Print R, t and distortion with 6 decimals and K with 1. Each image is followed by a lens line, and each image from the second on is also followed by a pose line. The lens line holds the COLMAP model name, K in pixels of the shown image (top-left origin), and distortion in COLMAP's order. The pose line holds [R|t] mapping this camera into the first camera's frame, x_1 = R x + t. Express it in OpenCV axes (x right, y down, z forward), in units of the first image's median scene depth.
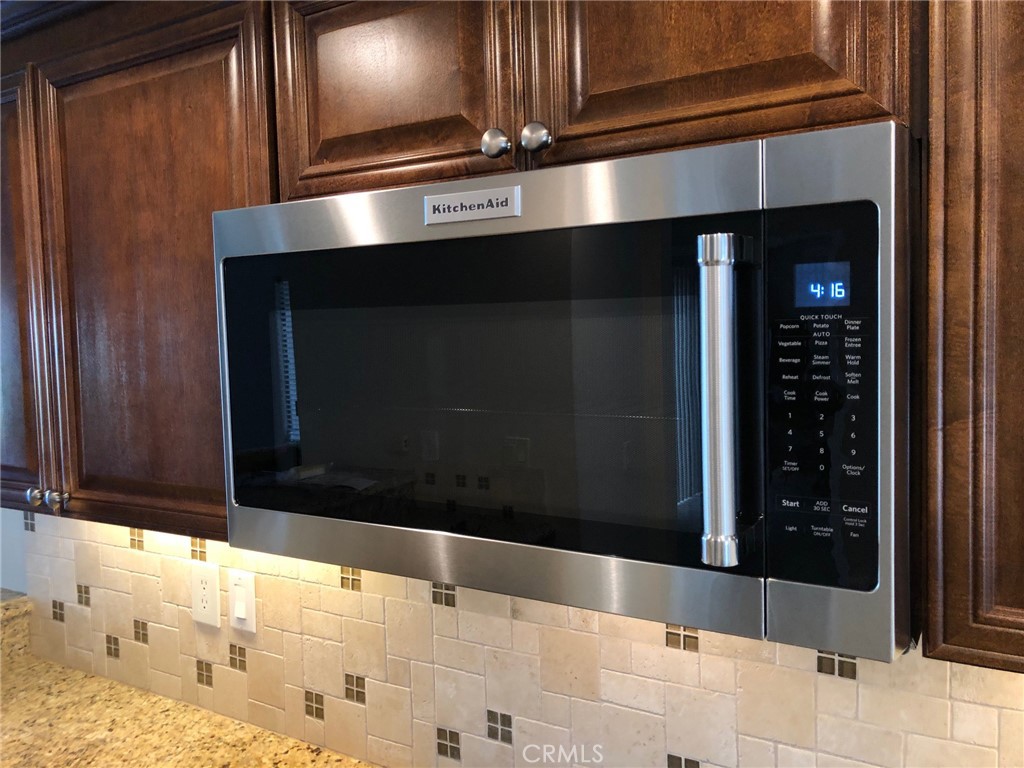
lens RADIAL K [[837.1, 0, 512.0], [0, 837.1, 384.0], [0, 0, 1]] dist [0.075555, -0.109605]
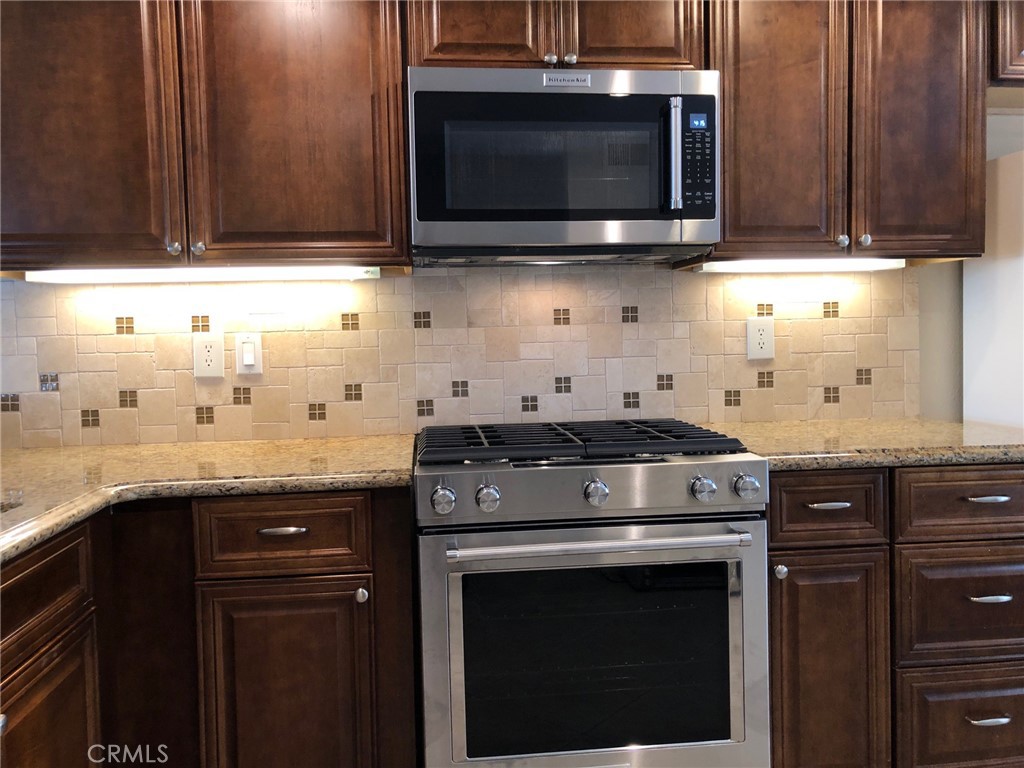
lens RADIAL K [[826.4, 0, 509.3], [0, 826.4, 387.2], [0, 0, 1]] dist [0.037631, -0.055417]
pose [[0.791344, -0.030256, 0.610622, -1.012145], [0.042533, 0.999079, -0.005616, 0.413576], [-0.609890, 0.030416, 0.791902, -0.472736]]
